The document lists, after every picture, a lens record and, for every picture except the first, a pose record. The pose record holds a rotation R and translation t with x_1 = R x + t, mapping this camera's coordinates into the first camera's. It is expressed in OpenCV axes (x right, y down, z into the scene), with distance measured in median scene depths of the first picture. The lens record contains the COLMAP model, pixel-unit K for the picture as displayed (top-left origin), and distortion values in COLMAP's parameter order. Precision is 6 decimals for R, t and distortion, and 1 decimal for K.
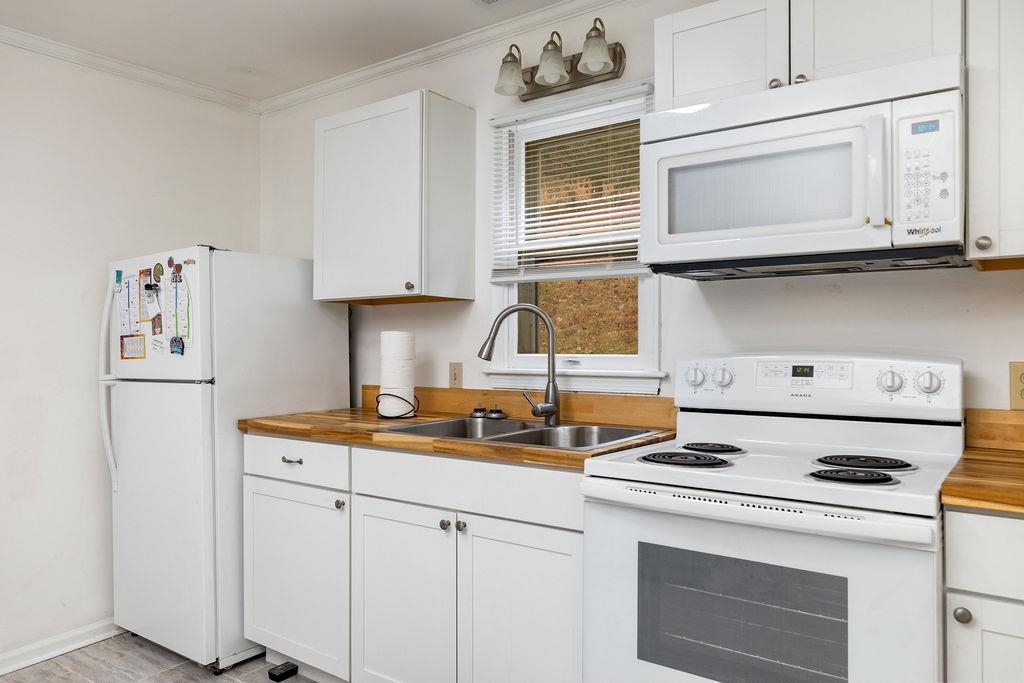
lens RADIAL K [[728.8, 0, 510.5], [0, 728.8, 344.1], [0, 0, 1]] dist [-0.007807, -0.001651]
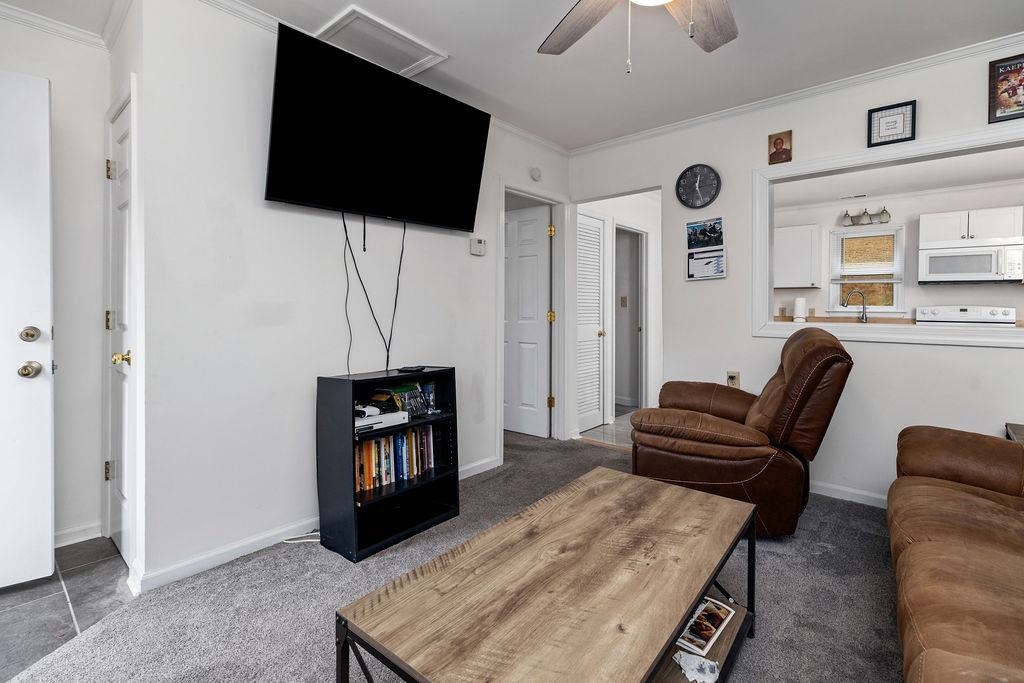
lens RADIAL K [[471.4, 0, 525.6], [0, 471.4, 309.8], [0, 0, 1]] dist [0.001302, 0.000363]
pose [[0.998928, 0.018963, -0.042236, -1.409821], [-0.018891, 0.999819, 0.002107, 0.057895], [0.042268, -0.001307, 0.999105, -1.236726]]
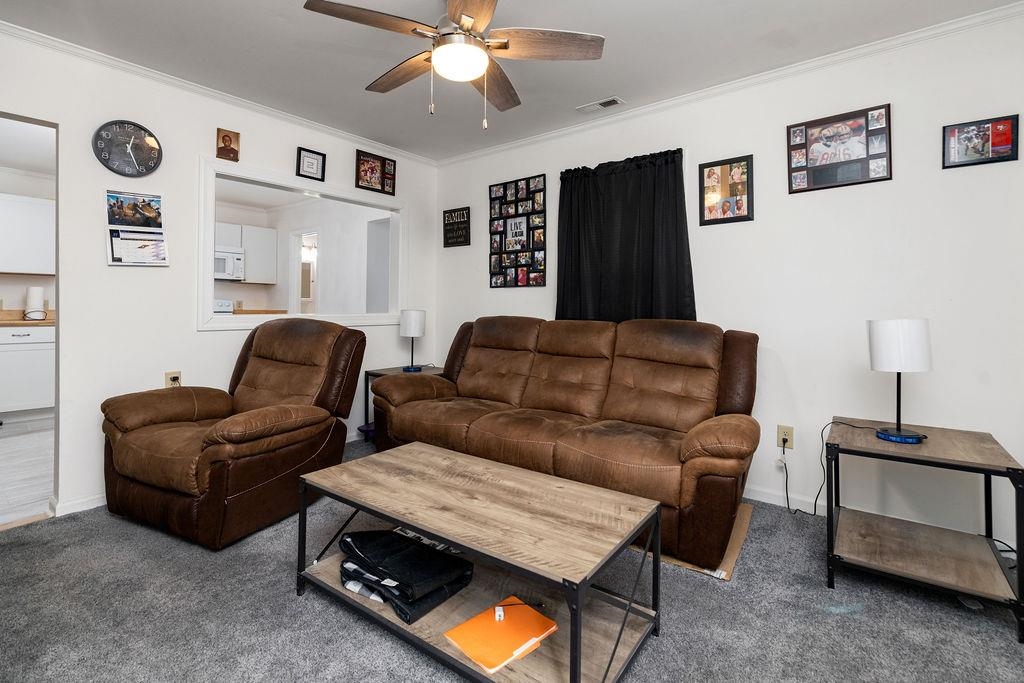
lens RADIAL K [[471.4, 0, 517.5], [0, 471.4, 302.5], [0, 0, 1]] dist [0.001302, 0.000363]
pose [[0.001580, 0.017786, 0.999841, -2.026076], [-0.005726, 0.999826, -0.017776, 0.064727], [-0.999982, -0.005697, 0.001681, -0.786206]]
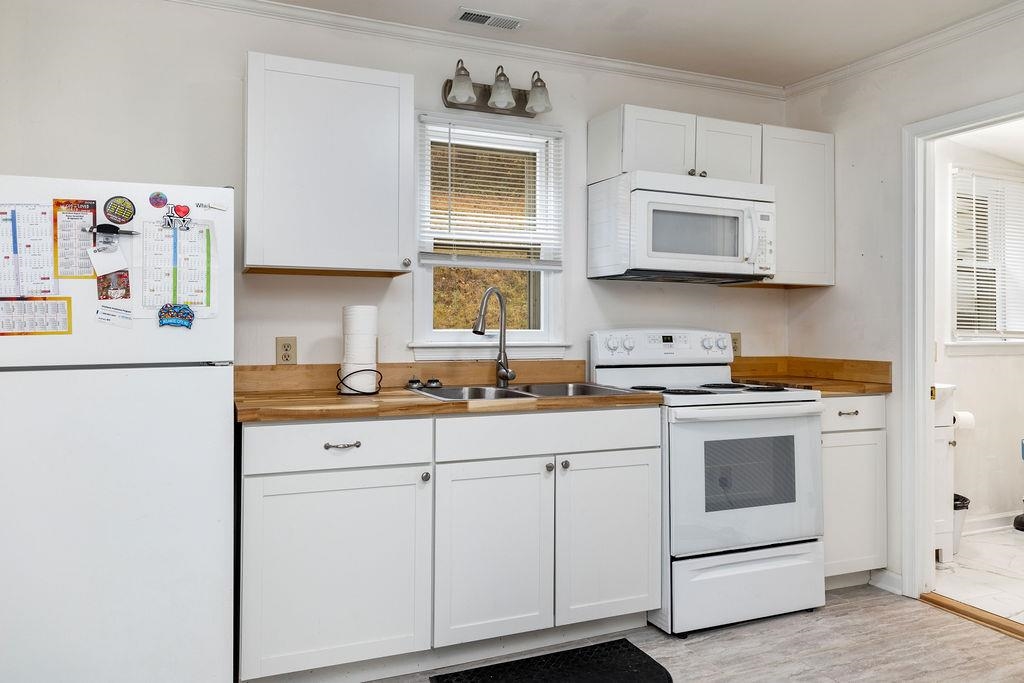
lens RADIAL K [[728.8, 0, 498.1], [0, 728.8, 320.9], [0, 0, 1]] dist [-0.007807, -0.001651]
pose [[0.512944, 0.014506, 0.858300, -1.002897], [-0.007467, 0.999895, -0.012437, 0.014999], [-0.858390, -0.000030, 0.512998, 0.377144]]
